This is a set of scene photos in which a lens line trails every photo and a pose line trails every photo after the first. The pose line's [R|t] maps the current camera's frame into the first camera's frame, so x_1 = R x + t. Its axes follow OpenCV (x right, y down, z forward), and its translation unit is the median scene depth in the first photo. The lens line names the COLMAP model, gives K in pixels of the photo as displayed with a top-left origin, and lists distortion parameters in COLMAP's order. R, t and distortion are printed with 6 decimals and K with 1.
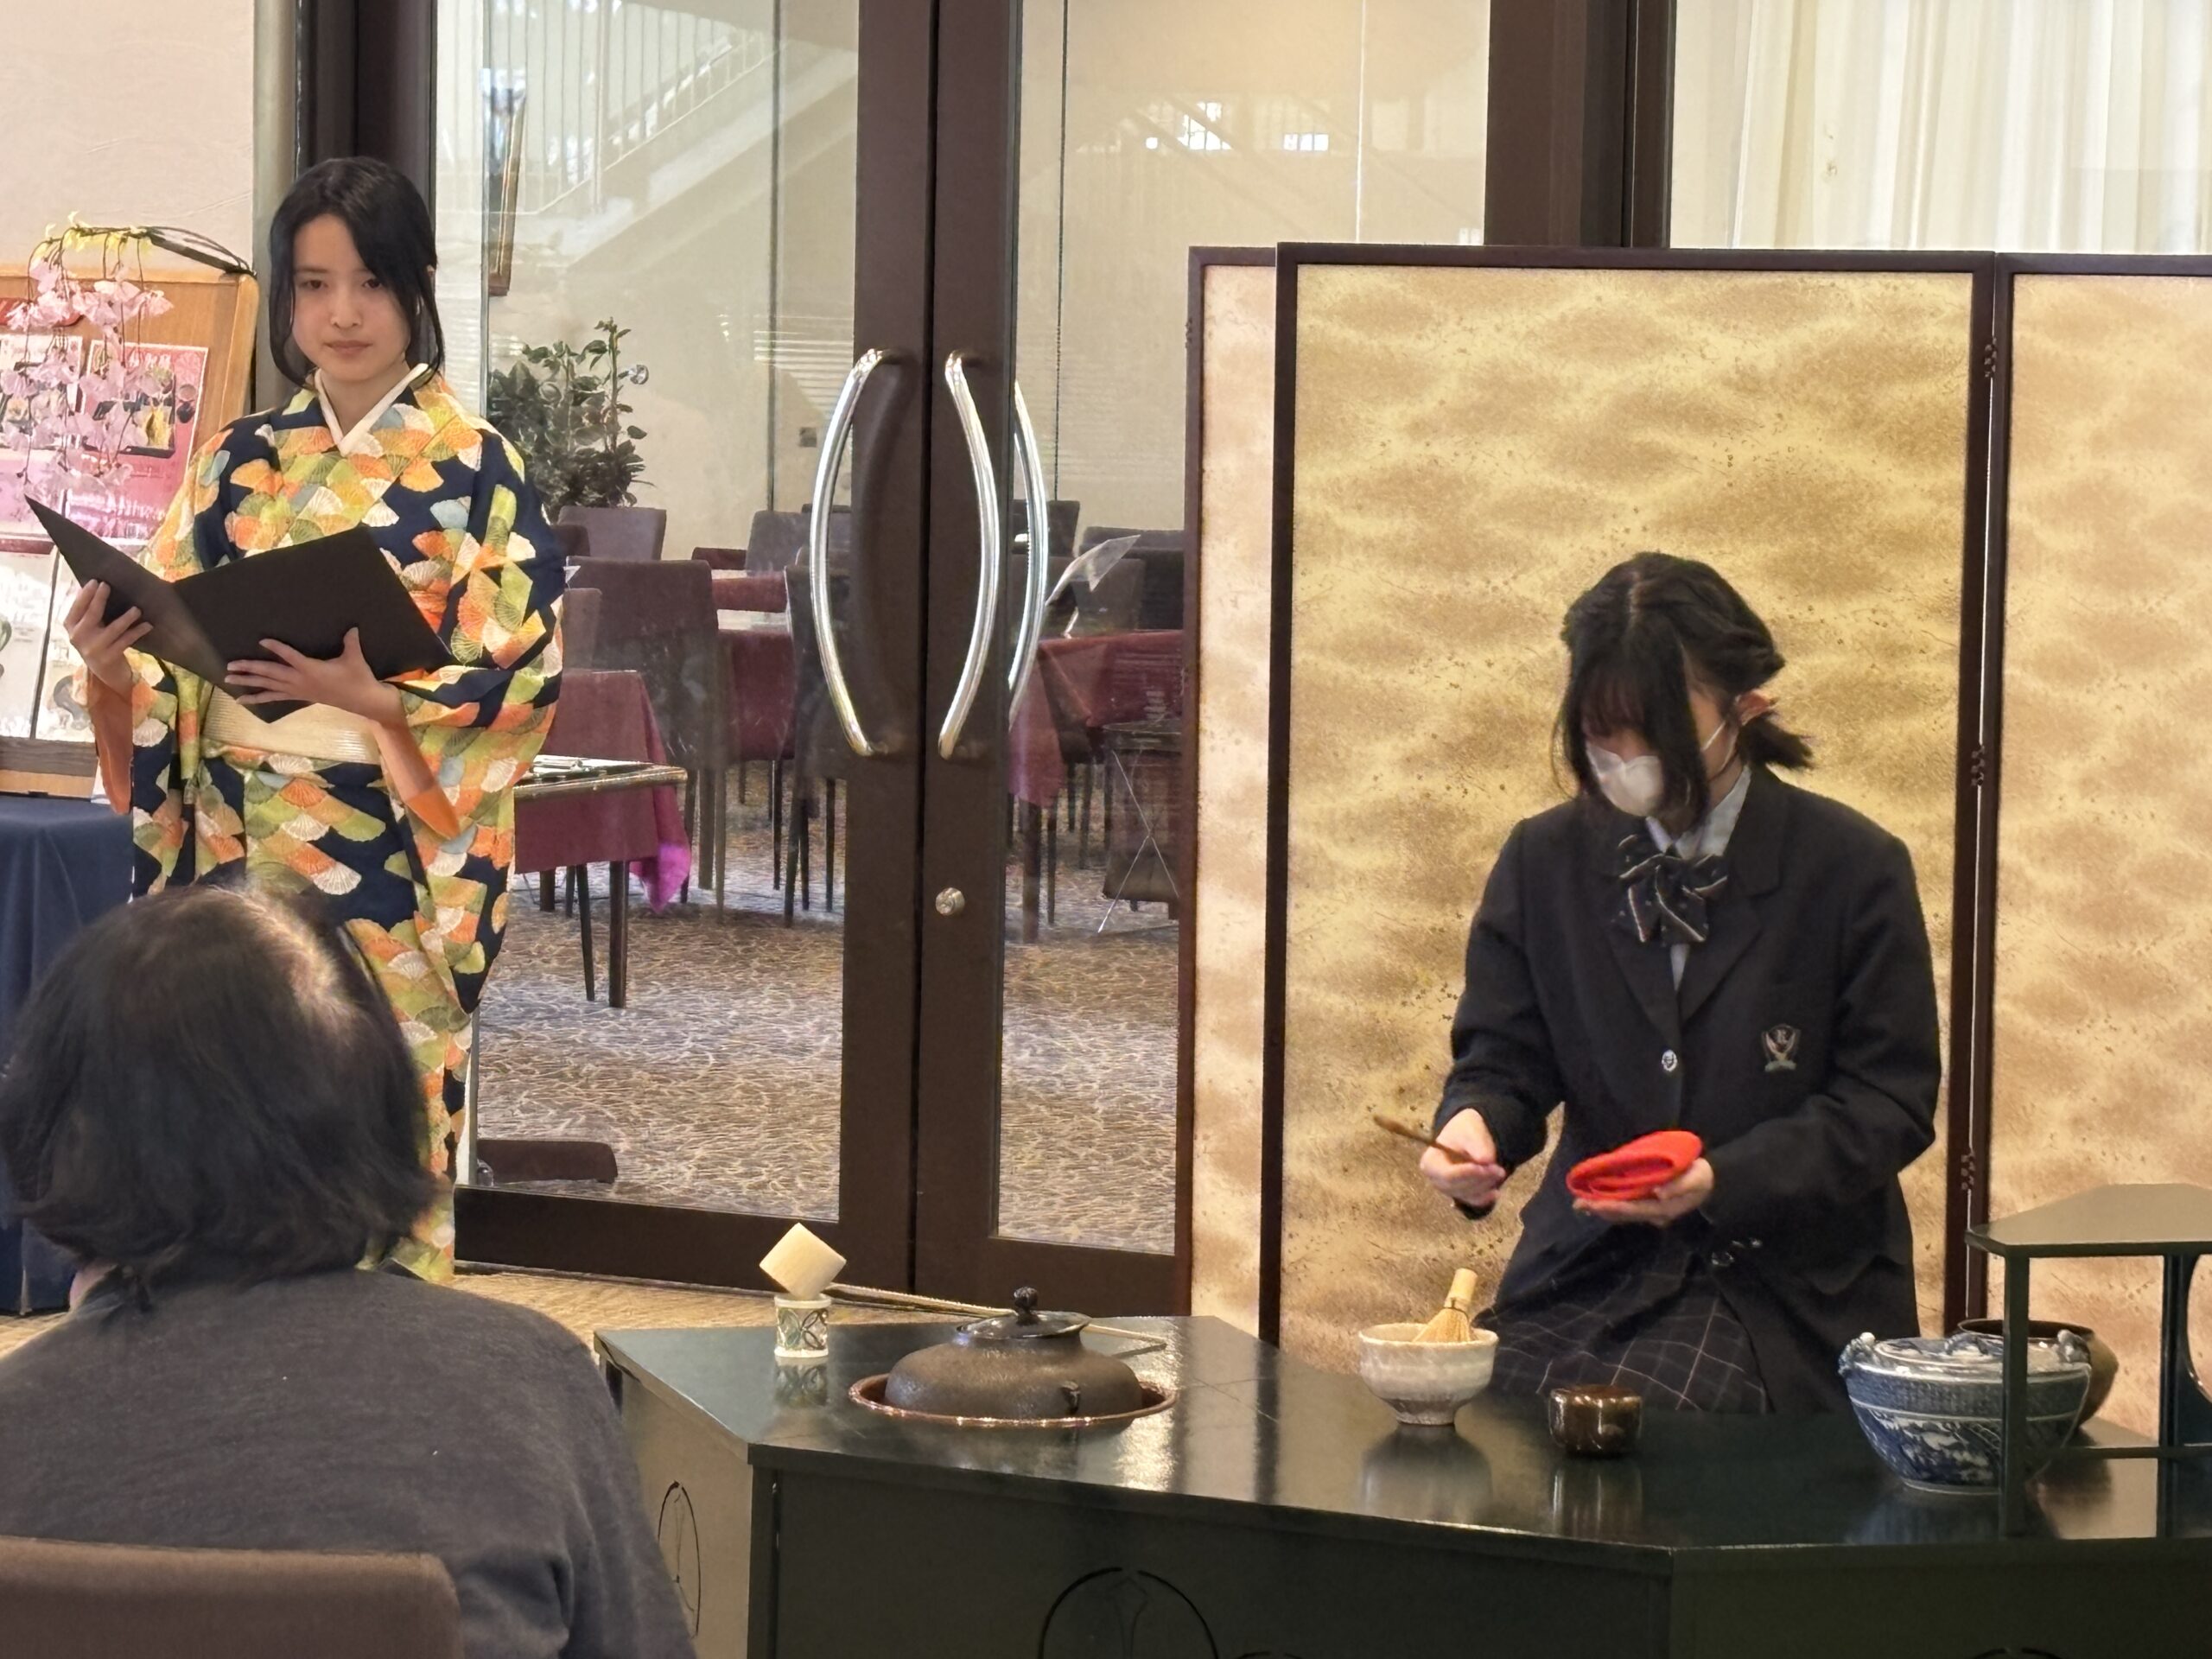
lens RADIAL K [[6669.4, 0, 1247.4], [0, 6669.4, 823.3], [0, 0, 1]] dist [0.302206, -1.742710]
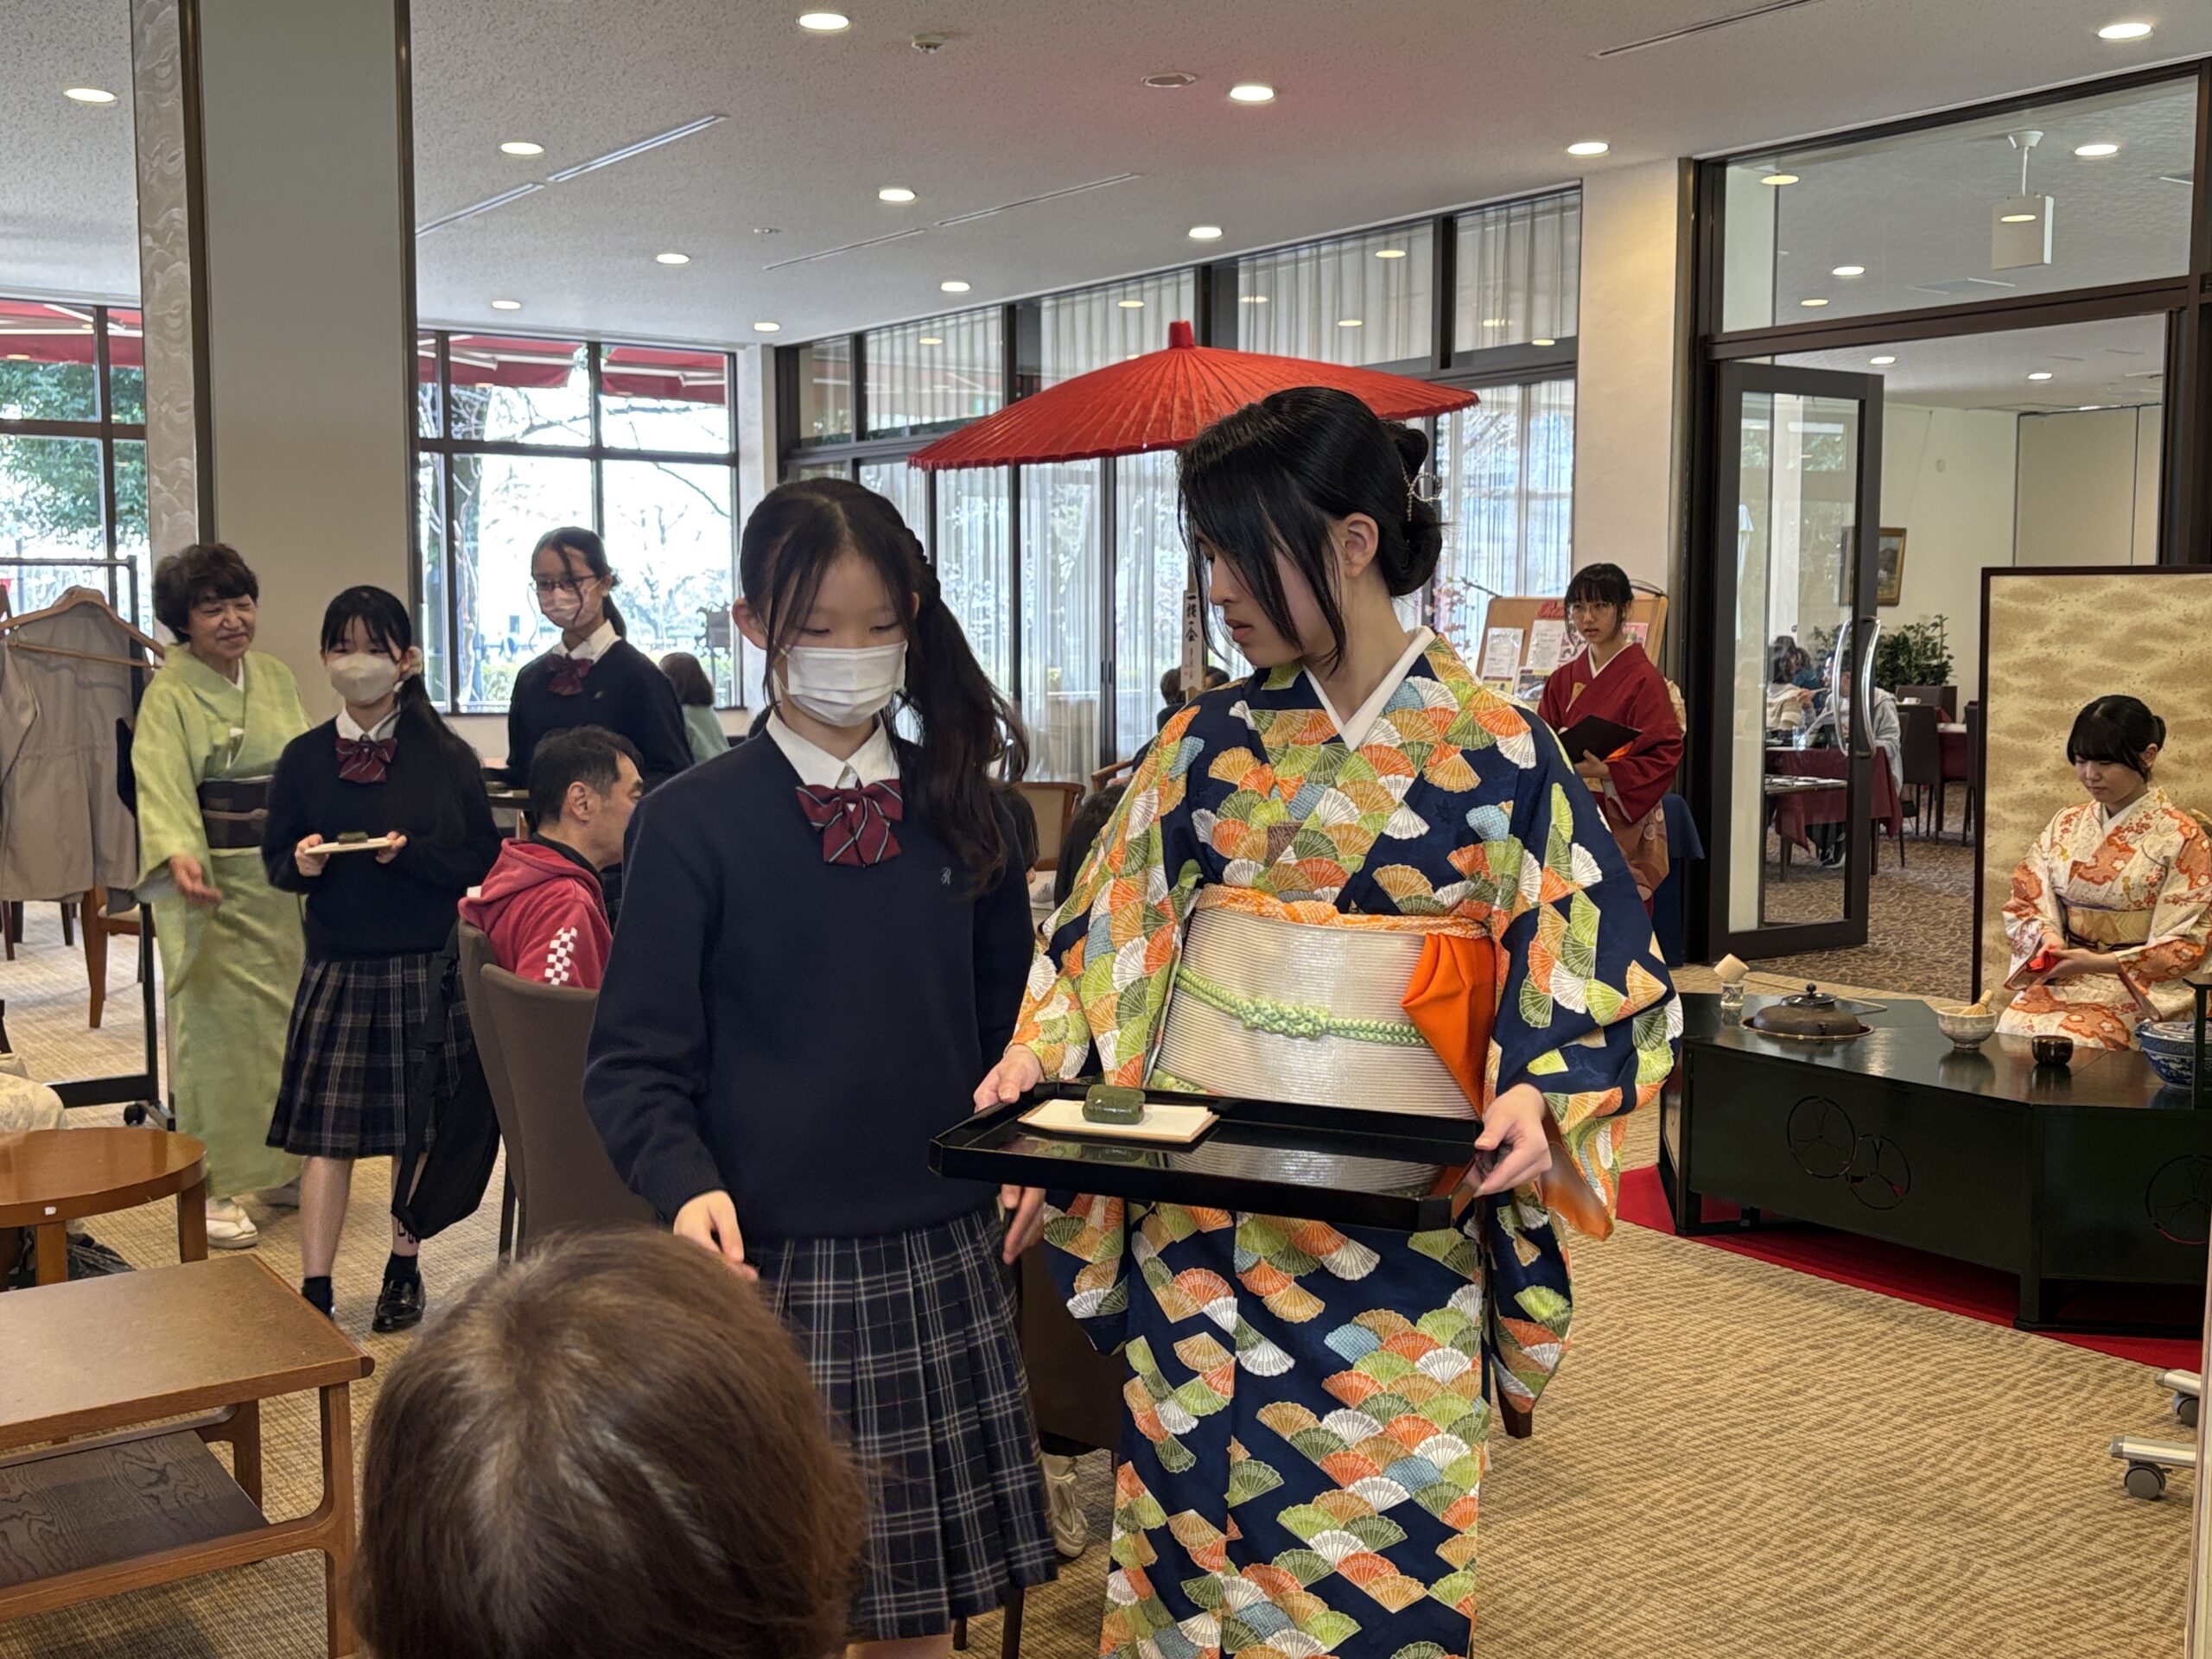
lens RADIAL K [[2363.8, 0, 1122.5], [0, 2363.8, 827.9], [0, 0, 1]] dist [0.135906, -0.380449]
pose [[0.896578, 0.019220, -0.442468, 0.112199], [-0.014793, 0.999800, 0.013454, 0.002169], [0.442638, -0.005517, 0.896683, 0.066378]]
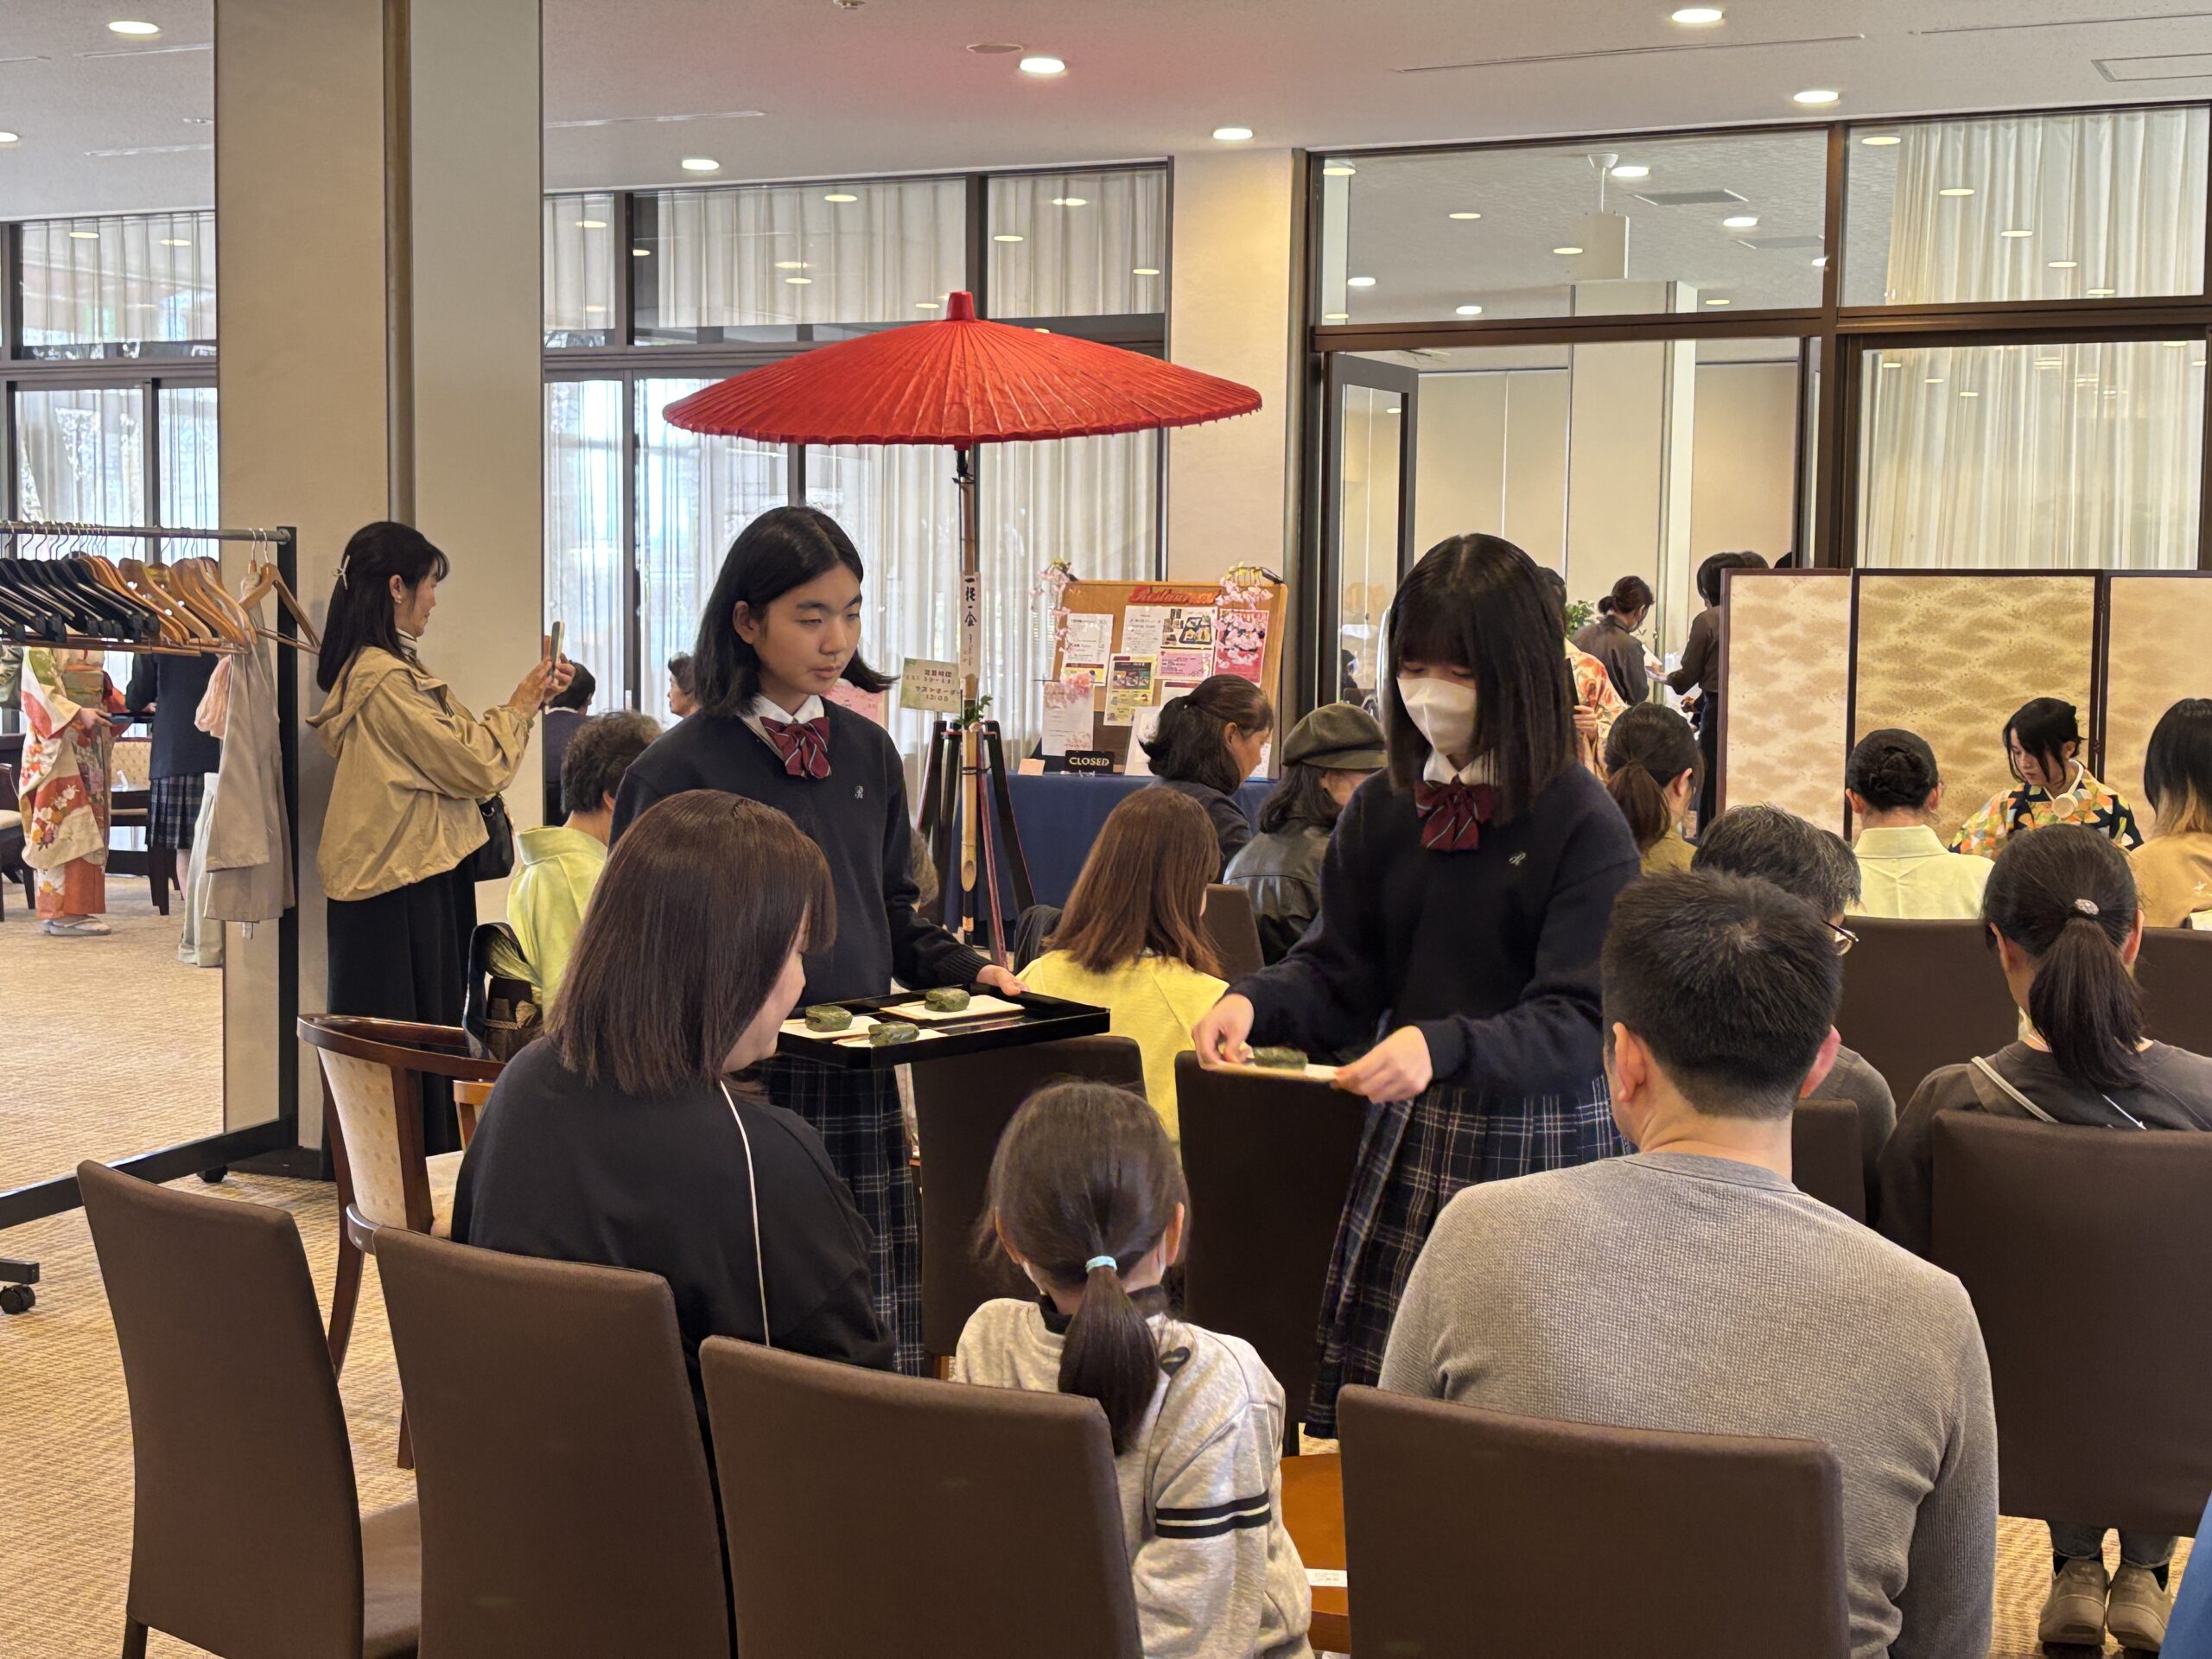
lens RADIAL K [[3098.9, 0, 1106.0], [0, 3098.9, 829.5], [0, 0, 1]] dist [0.080809, -0.058183]
pose [[0.999397, -0.011933, 0.032622, -0.361331], [0.011908, 0.999929, 0.000961, 0.020651], [-0.032631, -0.000572, 0.999467, -0.331123]]
